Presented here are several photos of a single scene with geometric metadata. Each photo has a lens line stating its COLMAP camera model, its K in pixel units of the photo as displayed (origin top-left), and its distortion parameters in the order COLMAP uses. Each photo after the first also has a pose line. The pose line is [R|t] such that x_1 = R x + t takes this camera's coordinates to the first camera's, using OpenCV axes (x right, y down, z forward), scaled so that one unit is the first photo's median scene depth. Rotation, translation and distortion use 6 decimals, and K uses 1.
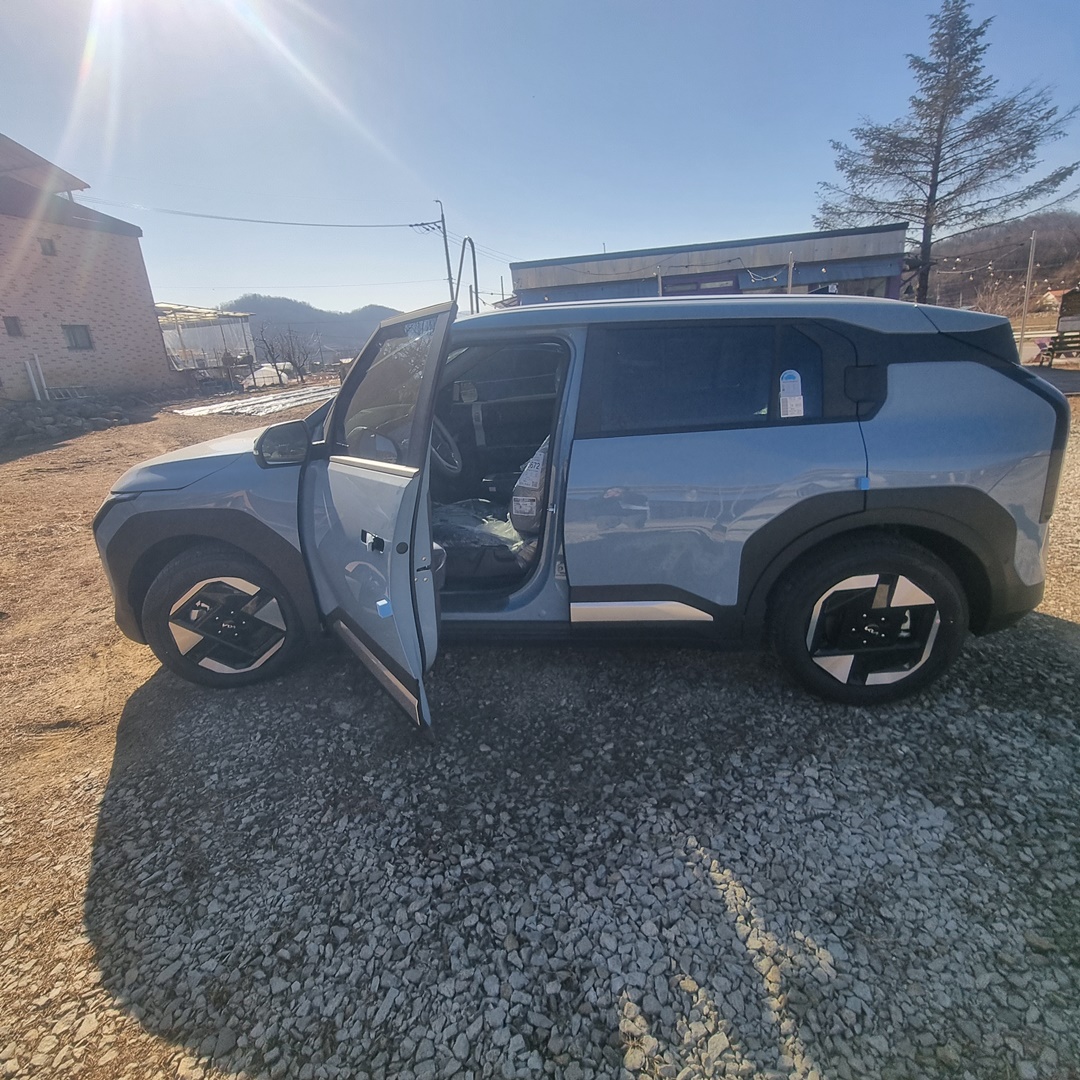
lens RADIAL K [[603.5, 0, 540.0], [0, 603.5, 540.0], [0, 0, 1]] dist [-0.004099, -0.000050]
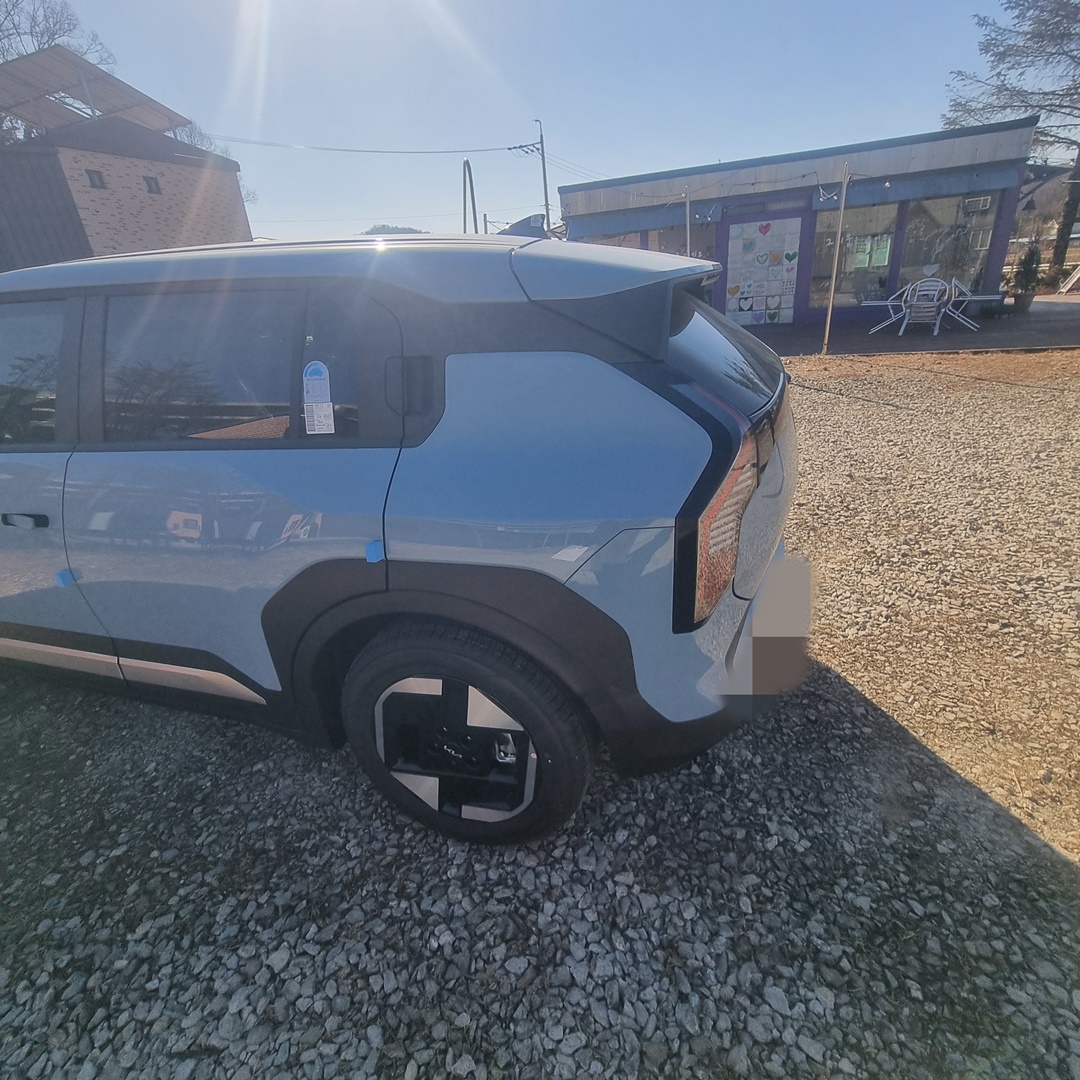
lens RADIAL K [[585.1, 0, 535.9], [0, 585.1, 535.4], [0, 0, 1]] dist [-0.004802, 0.001883]
pose [[0.983540, 0.065750, -0.168304, 0.116905], [-0.047250, 0.992623, 0.111655, -0.027102], [0.174404, -0.101864, 0.979391, 0.062150]]
